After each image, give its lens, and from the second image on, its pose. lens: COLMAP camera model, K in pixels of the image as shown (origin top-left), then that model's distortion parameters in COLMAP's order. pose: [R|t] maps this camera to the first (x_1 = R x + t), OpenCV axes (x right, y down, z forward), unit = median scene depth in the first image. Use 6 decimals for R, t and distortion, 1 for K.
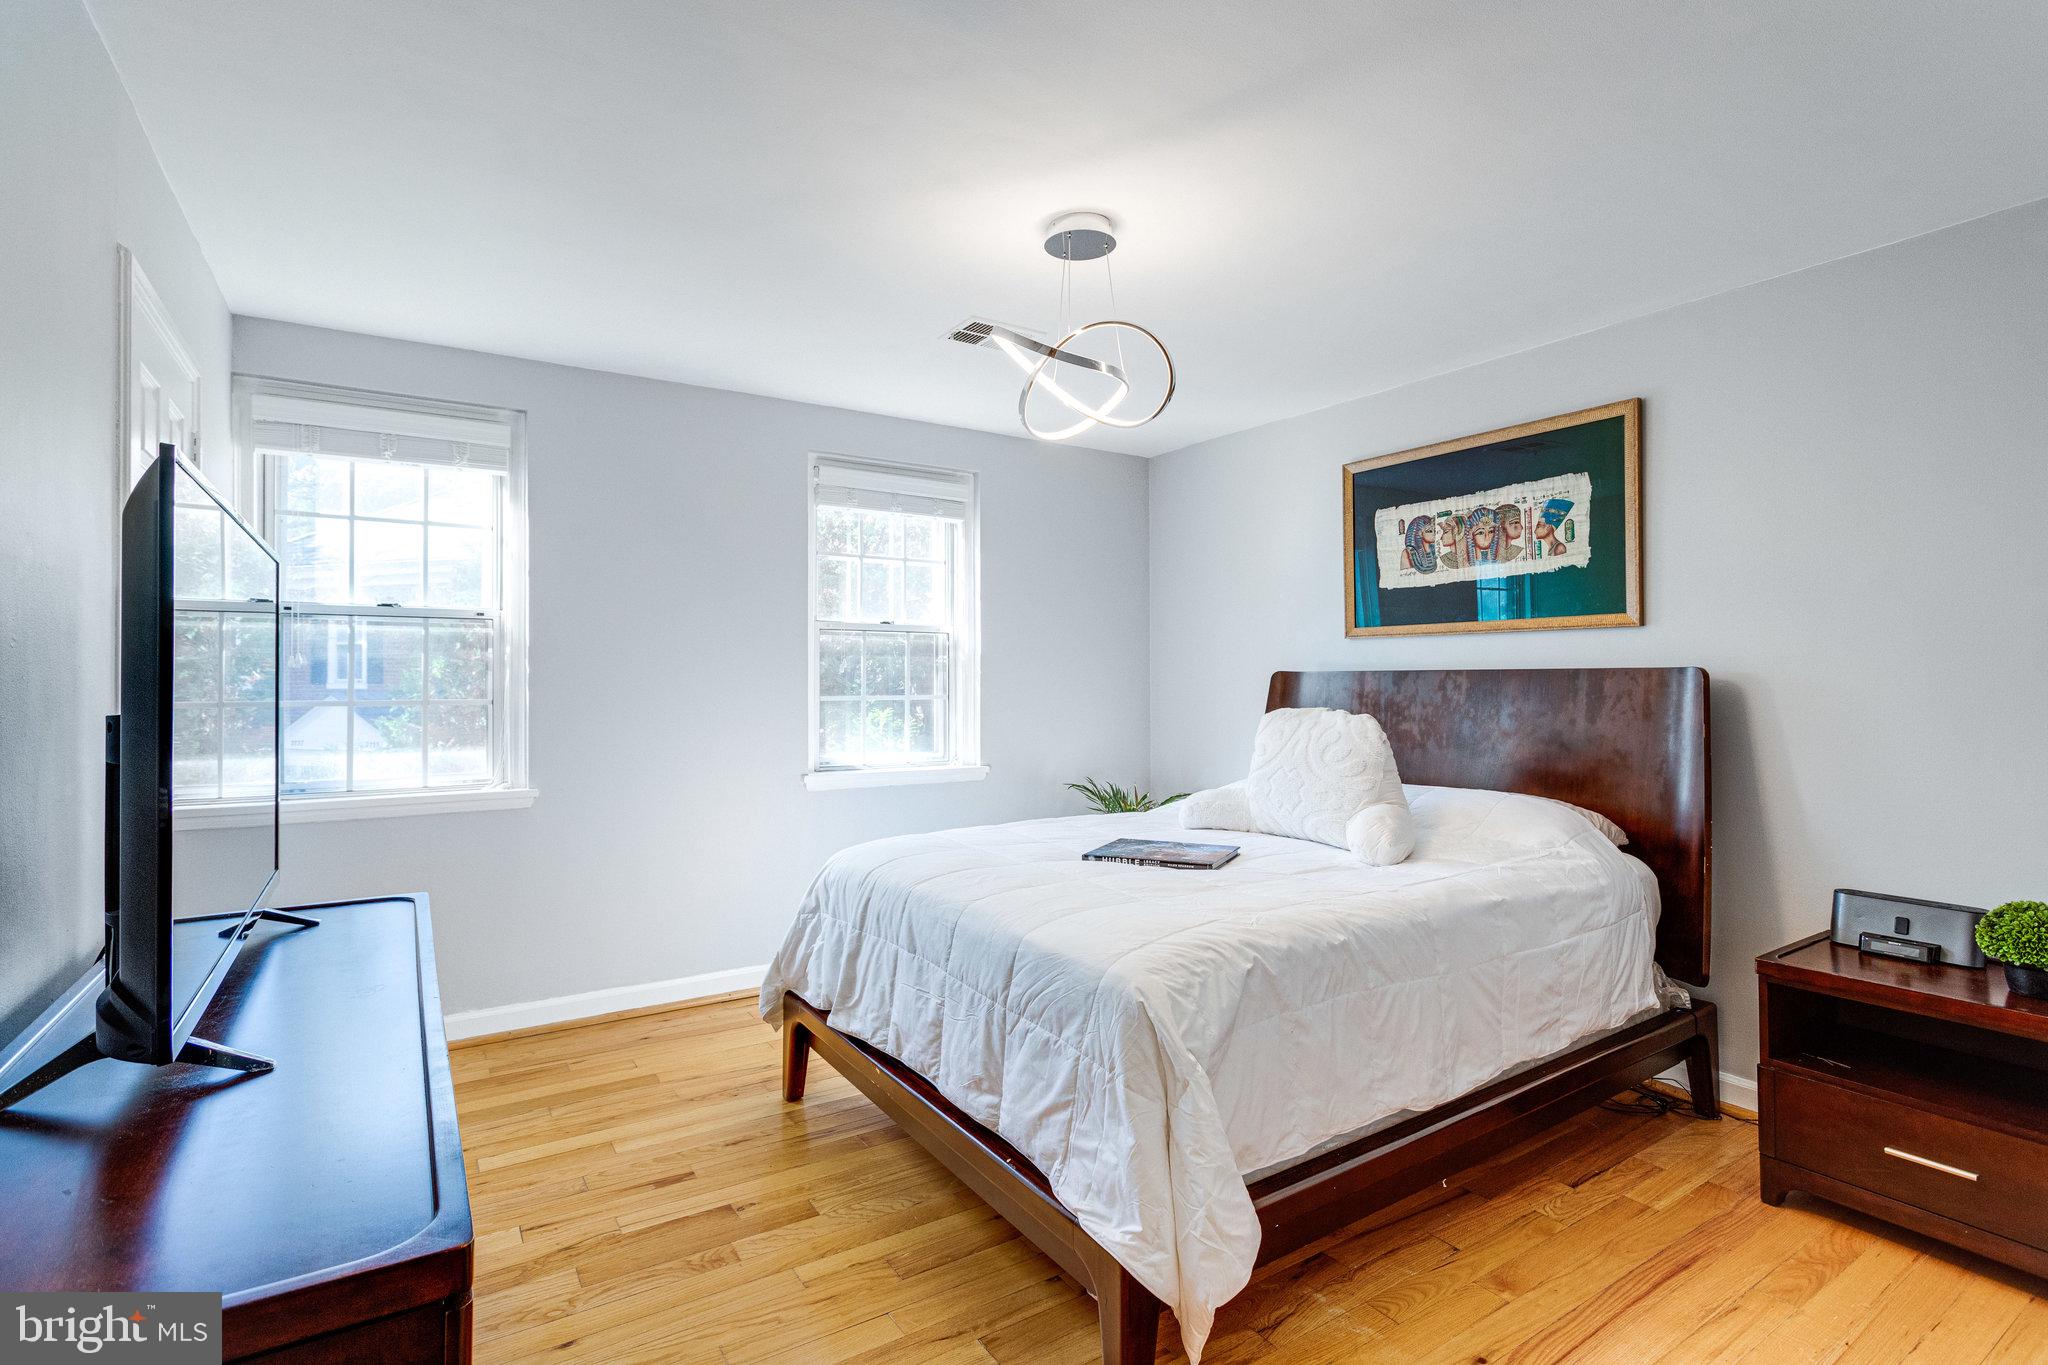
lens RADIAL K [[976.2, 0, 1028.1], [0, 976.2, 691.0], [0, 0, 1]] dist [-0.000345, 0.000659]
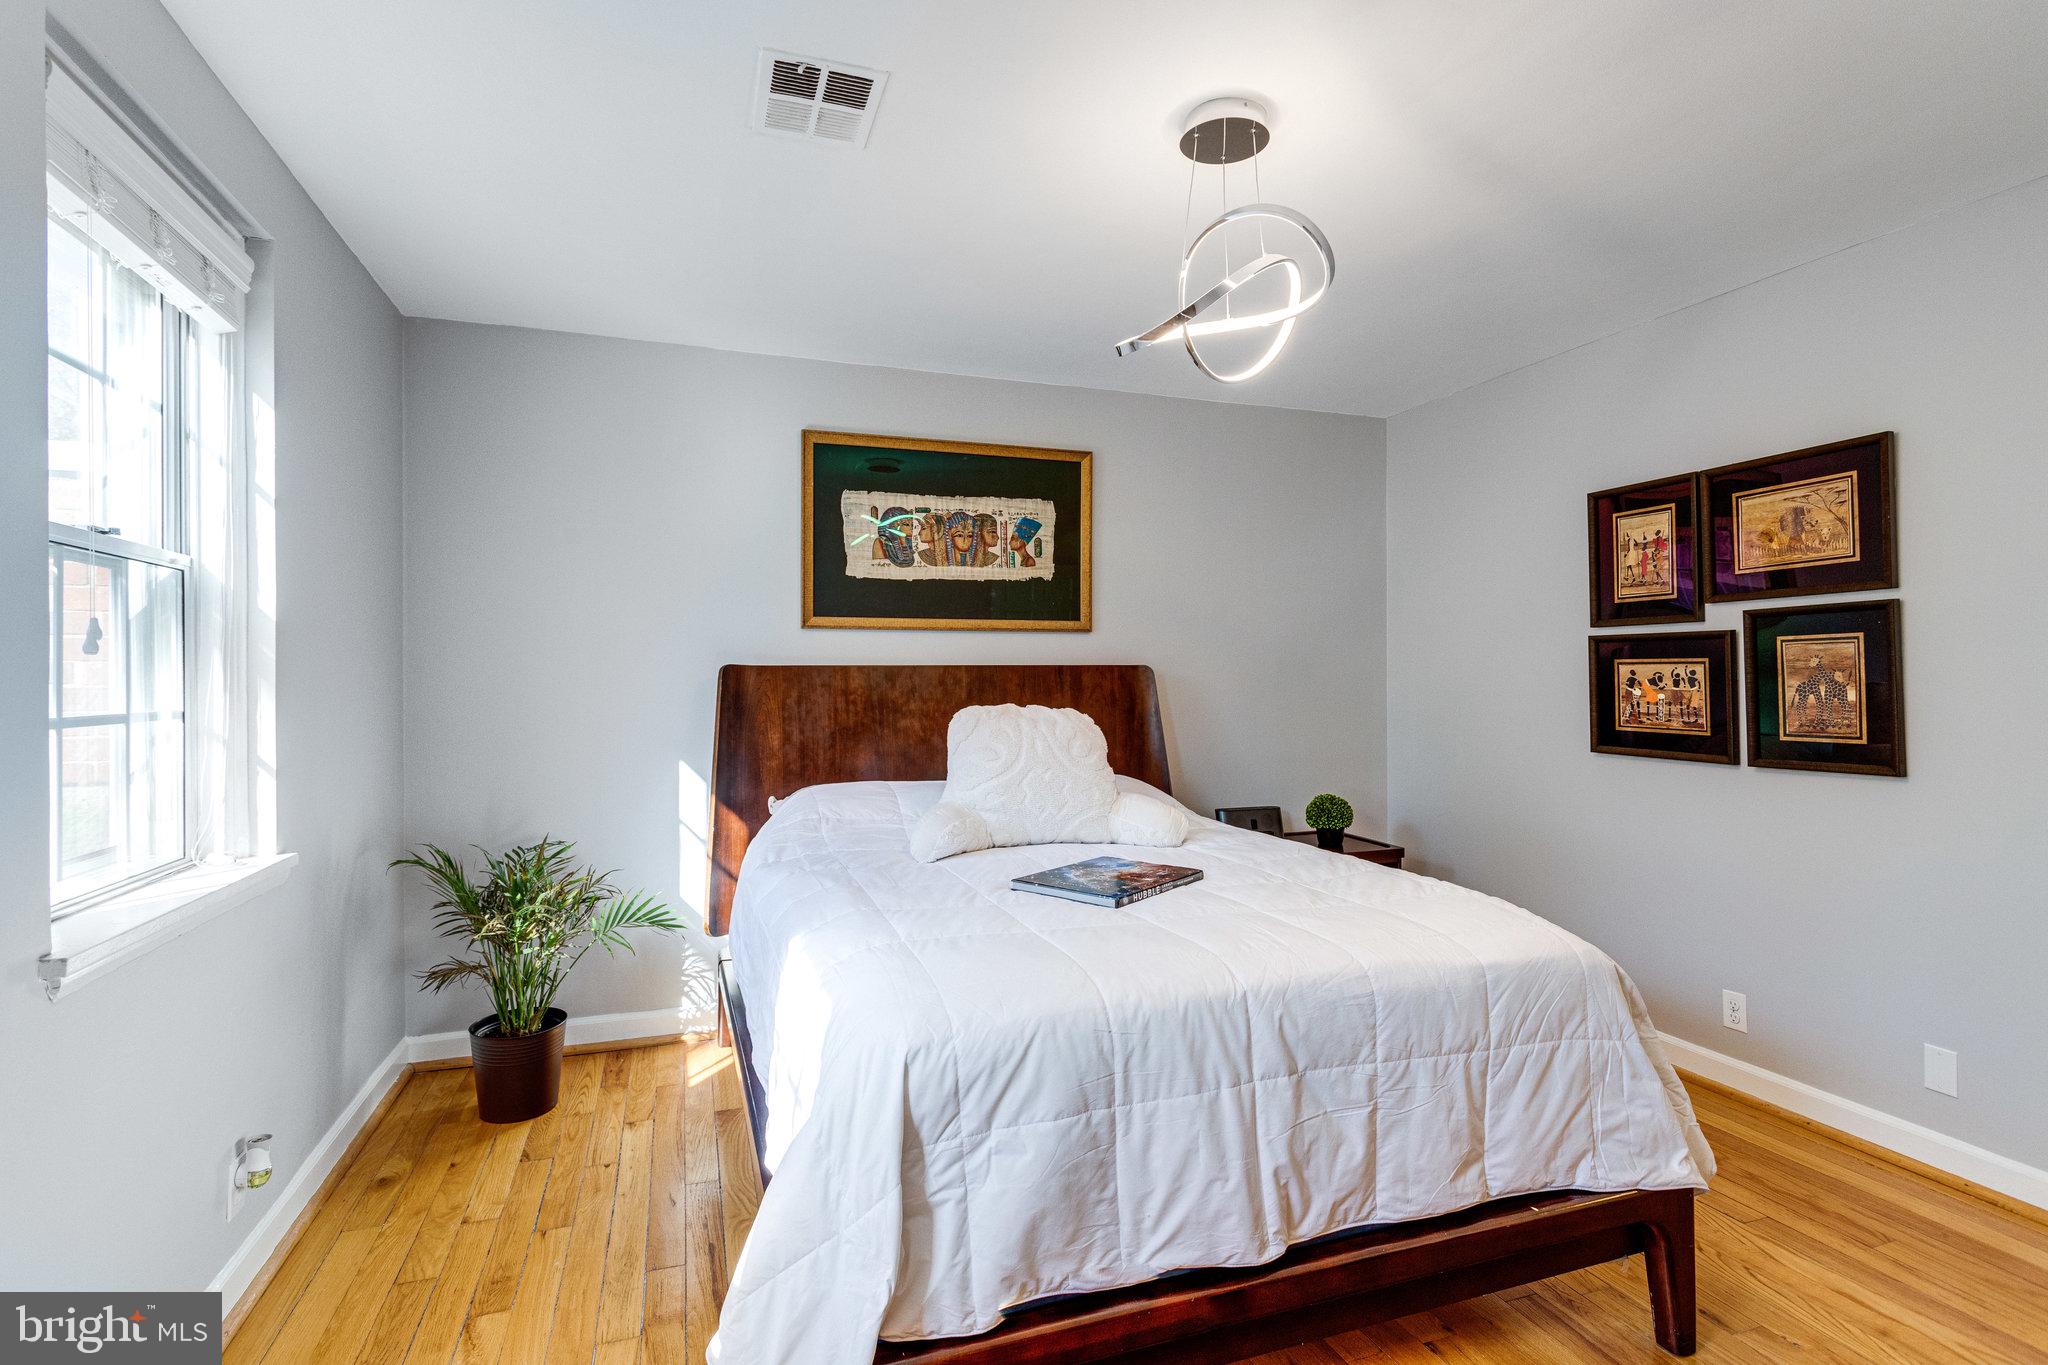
lens RADIAL K [[982.2, 0, 1024.0], [0, 982.2, 682.5], [0, 0, 1]] dist [0.001463, 0.000963]
pose [[0.244530, -0.006340, 0.969621, -0.562959], [0.014563, 0.999890, 0.002865, -0.005415], [-0.969532, 0.013420, 0.244596, 0.691746]]
